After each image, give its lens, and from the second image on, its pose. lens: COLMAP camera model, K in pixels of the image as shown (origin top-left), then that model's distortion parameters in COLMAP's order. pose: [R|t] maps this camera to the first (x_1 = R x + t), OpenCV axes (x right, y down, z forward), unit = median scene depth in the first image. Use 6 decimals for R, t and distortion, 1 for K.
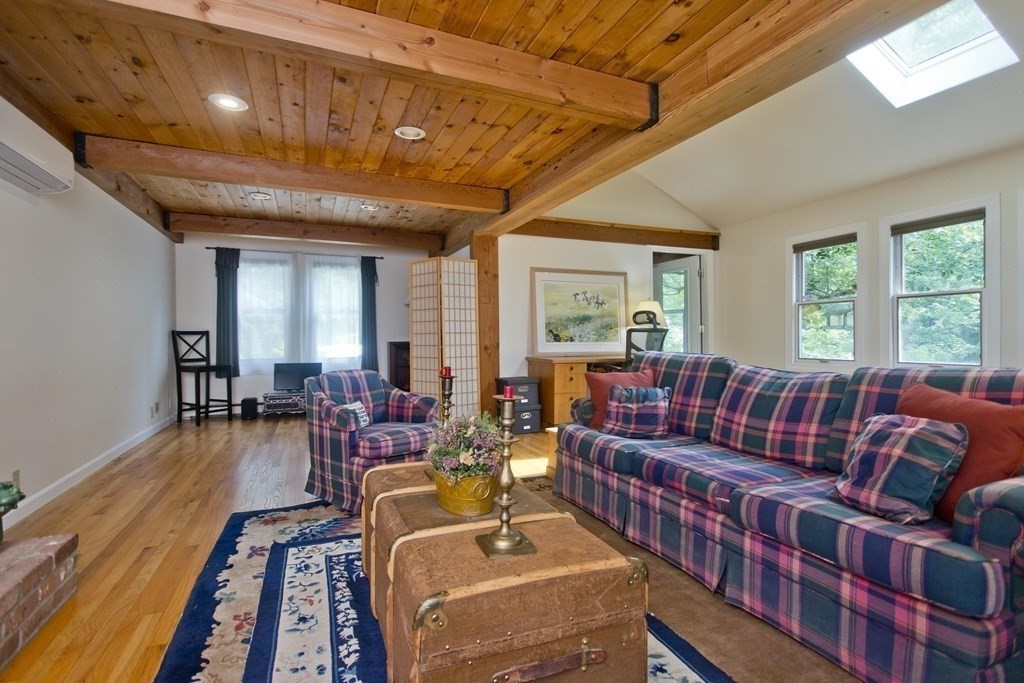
lens RADIAL K [[494.3, 0, 513.0], [0, 494.3, 344.3], [0, 0, 1]] dist [0.005165, 0.001737]
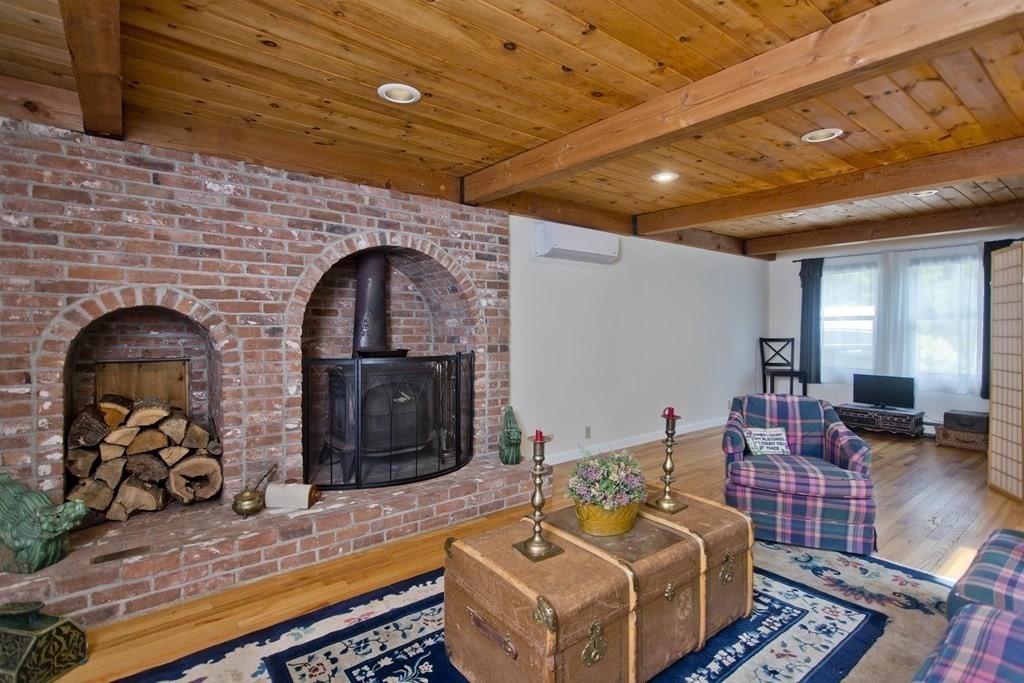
lens RADIAL K [[494.3, 0, 514.7], [0, 494.3, 334.6], [0, 0, 1]] dist [0.005165, 0.001737]
pose [[0.273082, 0.018840, -0.961806, 0.263385], [-0.020041, 0.999703, 0.013892, -0.038688], [0.961782, 0.015482, 0.273378, 0.125298]]
